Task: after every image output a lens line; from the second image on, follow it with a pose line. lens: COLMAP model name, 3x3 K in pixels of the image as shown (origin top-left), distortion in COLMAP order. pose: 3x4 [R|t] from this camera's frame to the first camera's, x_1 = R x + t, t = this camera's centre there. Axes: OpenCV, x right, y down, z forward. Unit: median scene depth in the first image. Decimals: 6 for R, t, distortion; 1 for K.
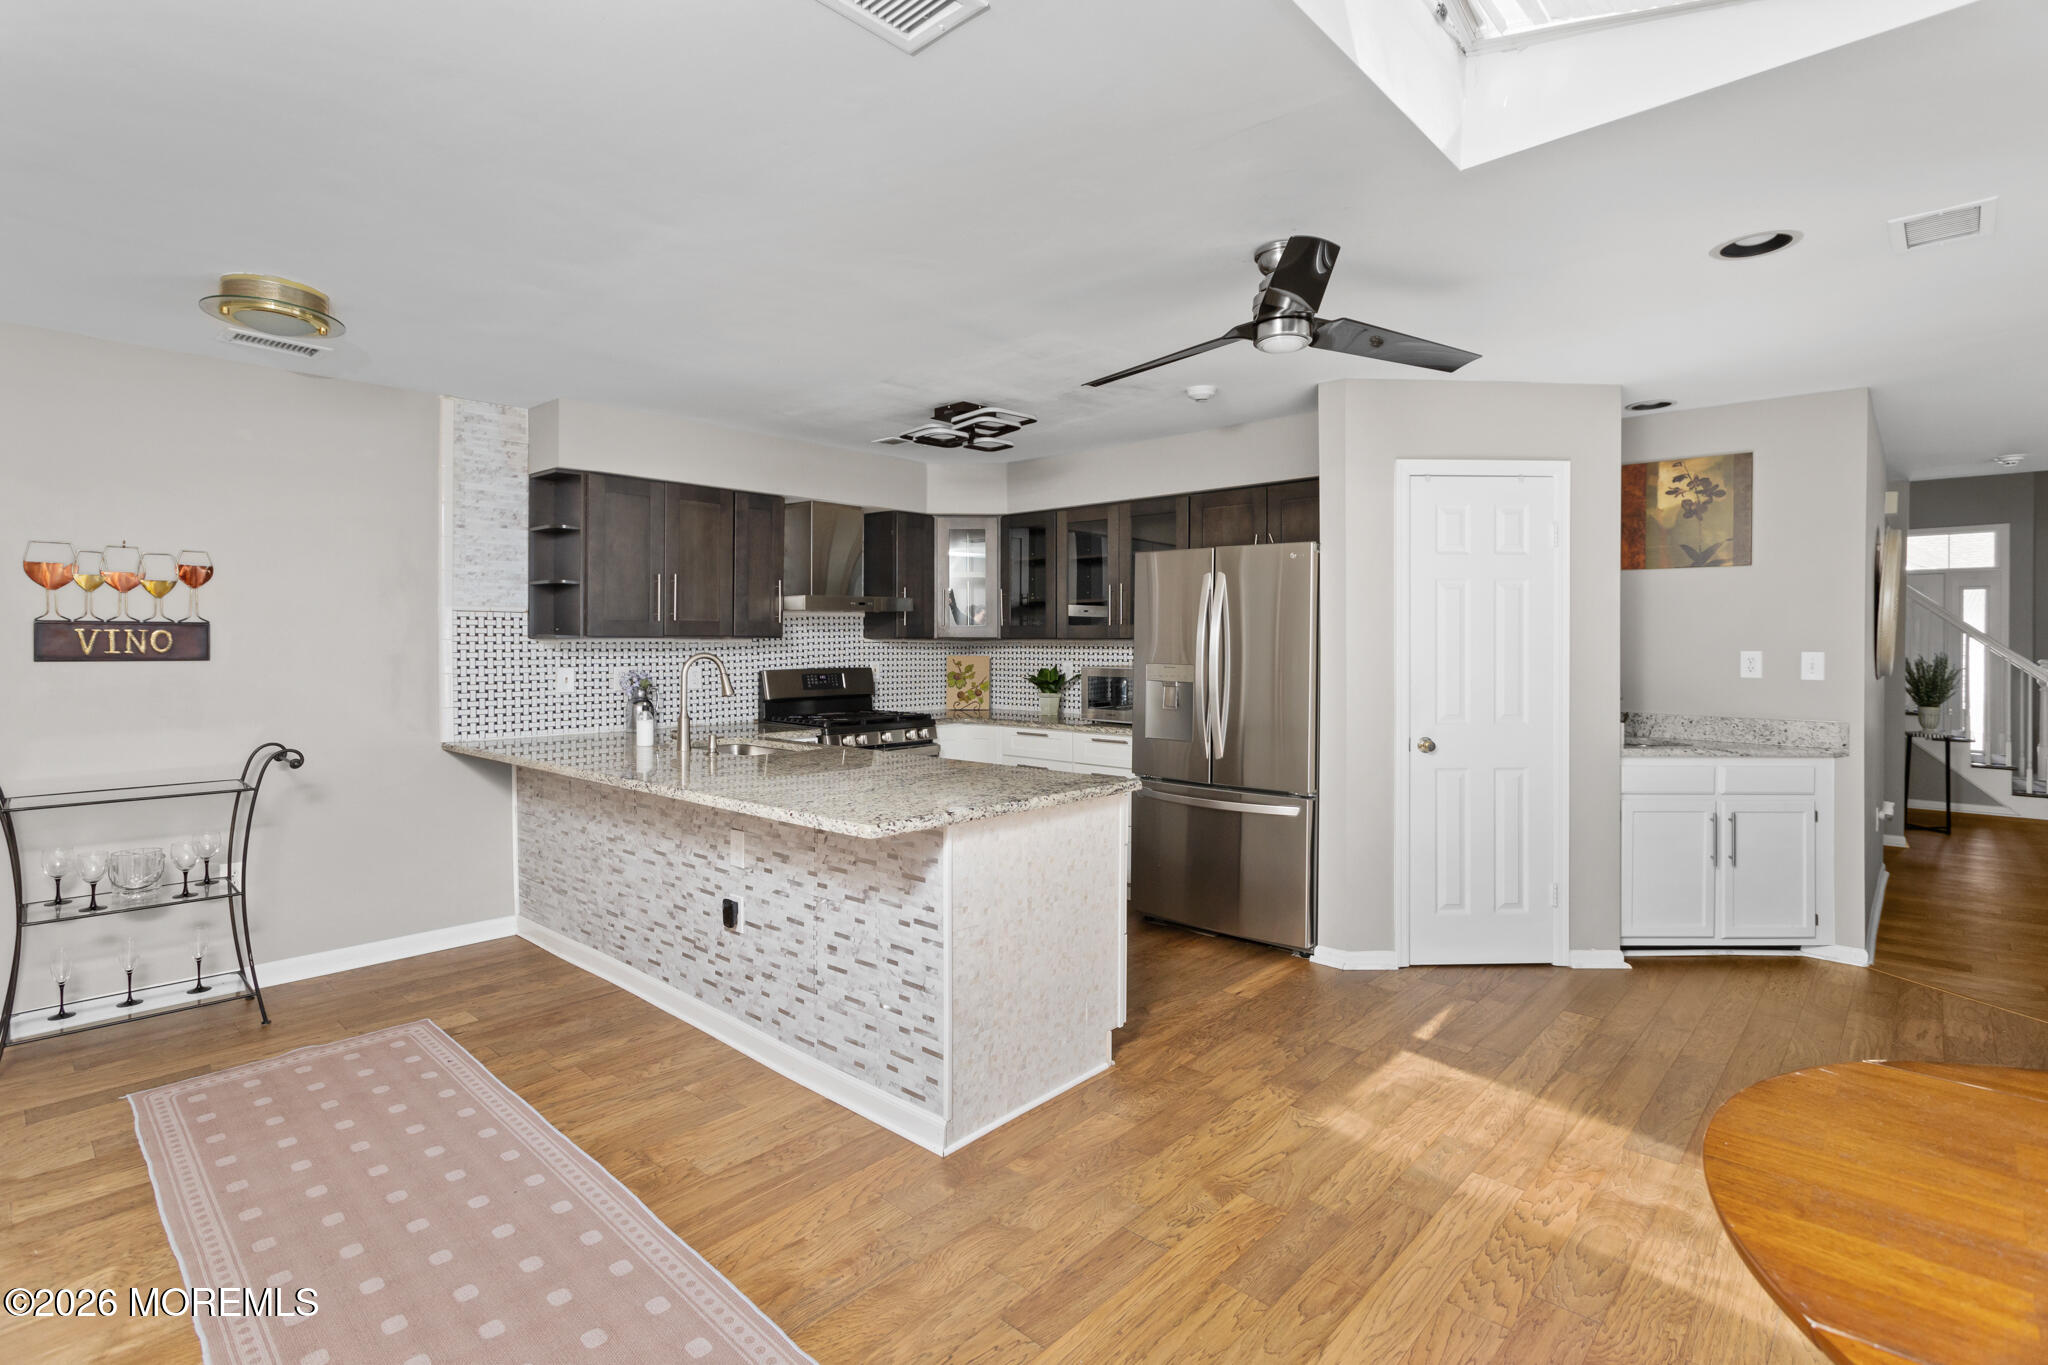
lens RADIAL K [[988.7, 0, 1016.7], [0, 988.7, 660.7], [0, 0, 1]] dist [0.010498, 0.000403]
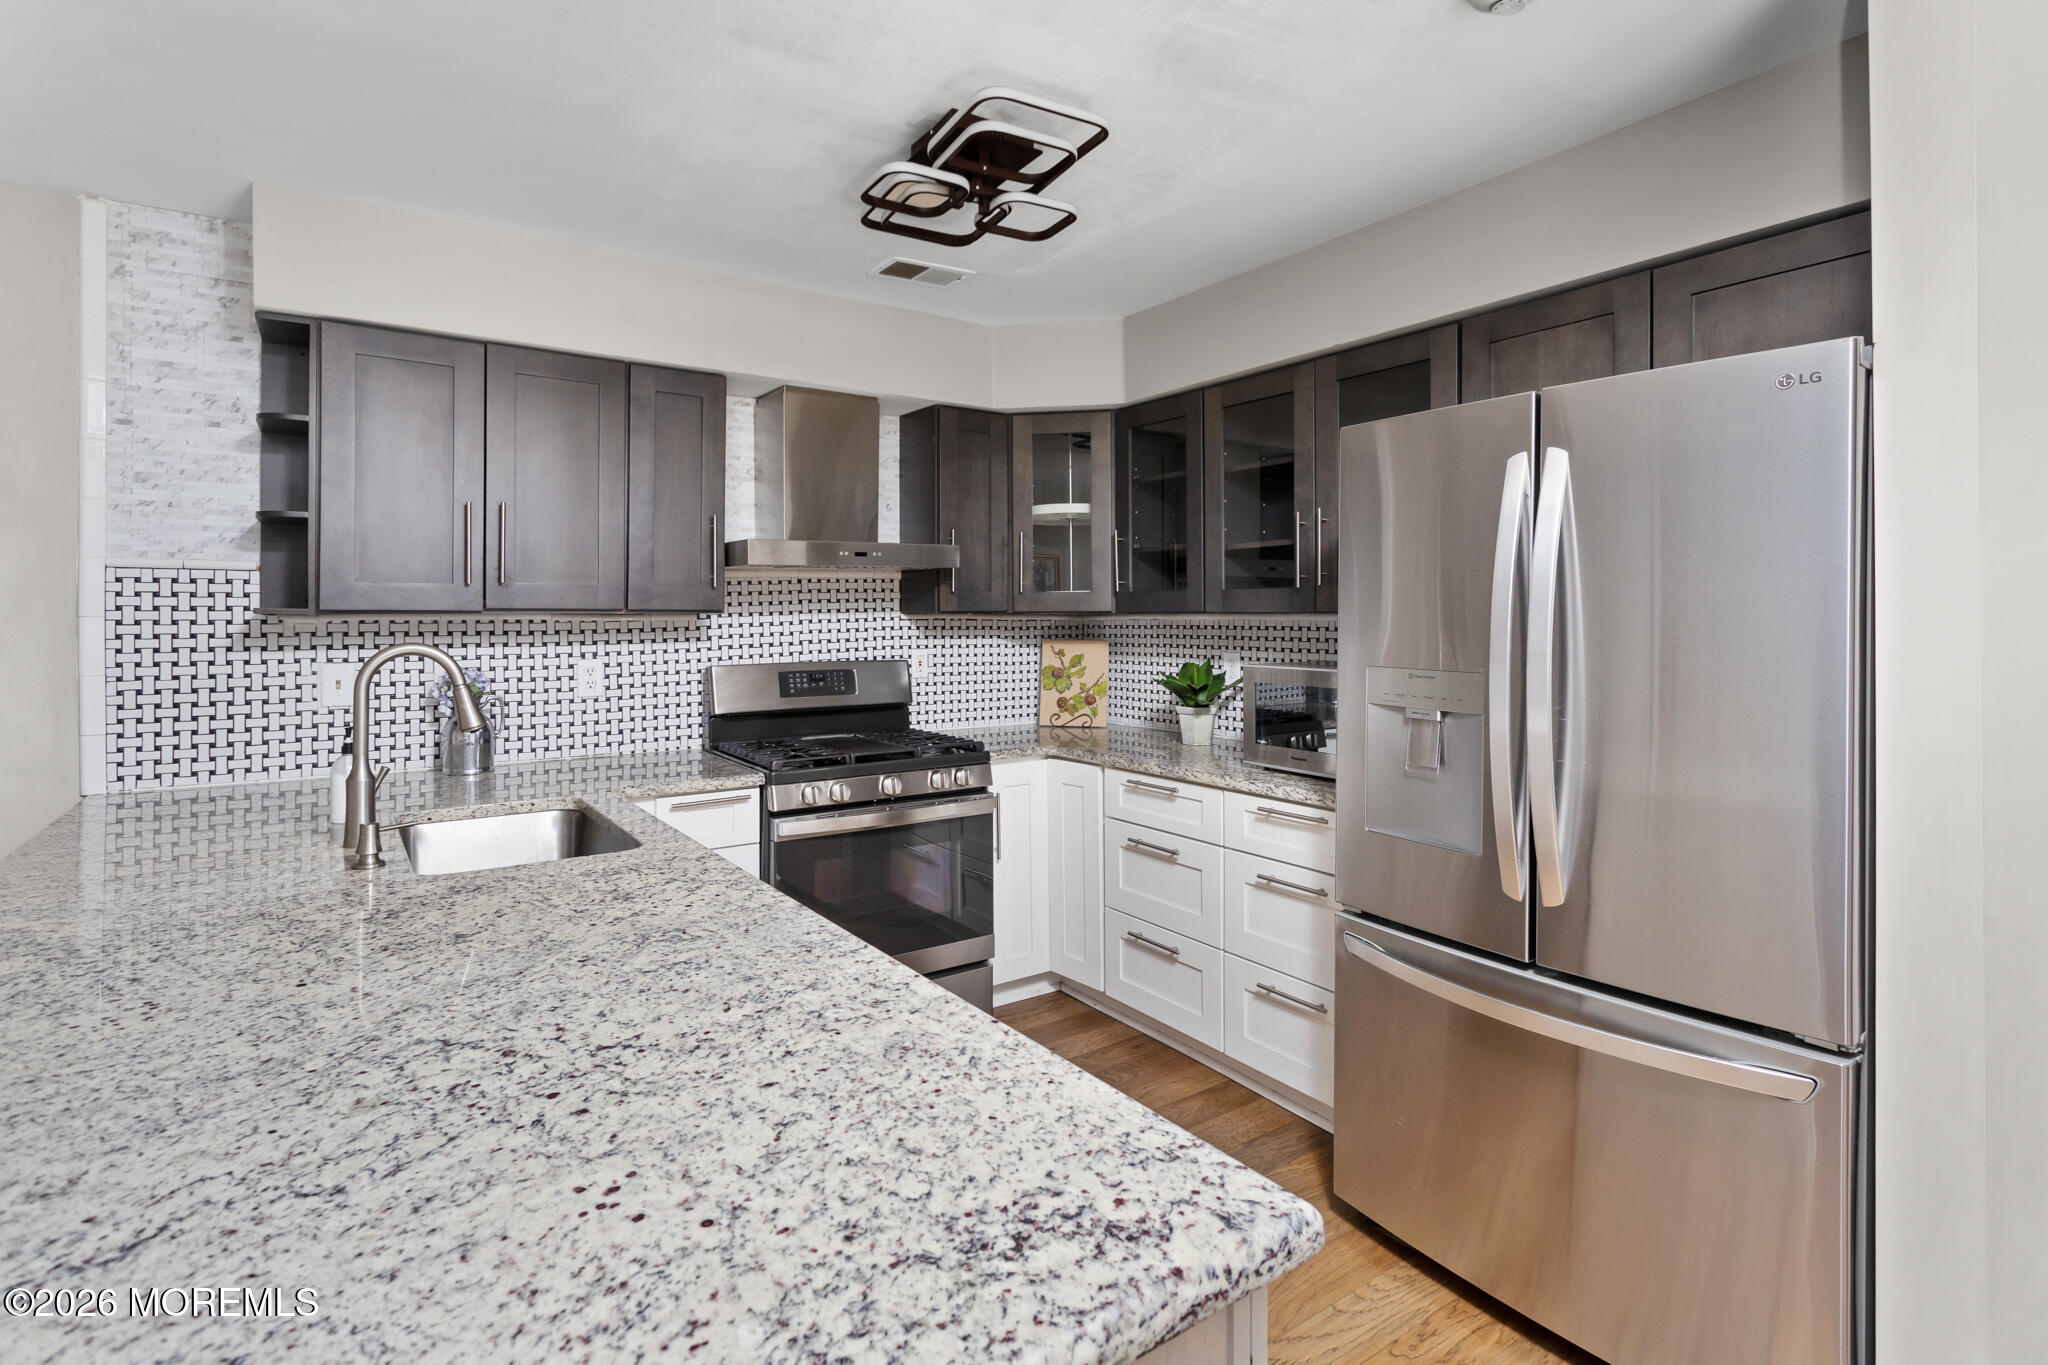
lens RADIAL K [[988.7, 0, 1023.8], [0, 988.7, 621.2], [0, 0, 1]] dist [0.010498, 0.000403]
pose [[0.976428, -0.001124, -0.215841, 0.069651], [-0.002330, 0.999873, -0.015746, -0.009296], [0.215831, 0.015878, 0.976302, 0.472592]]
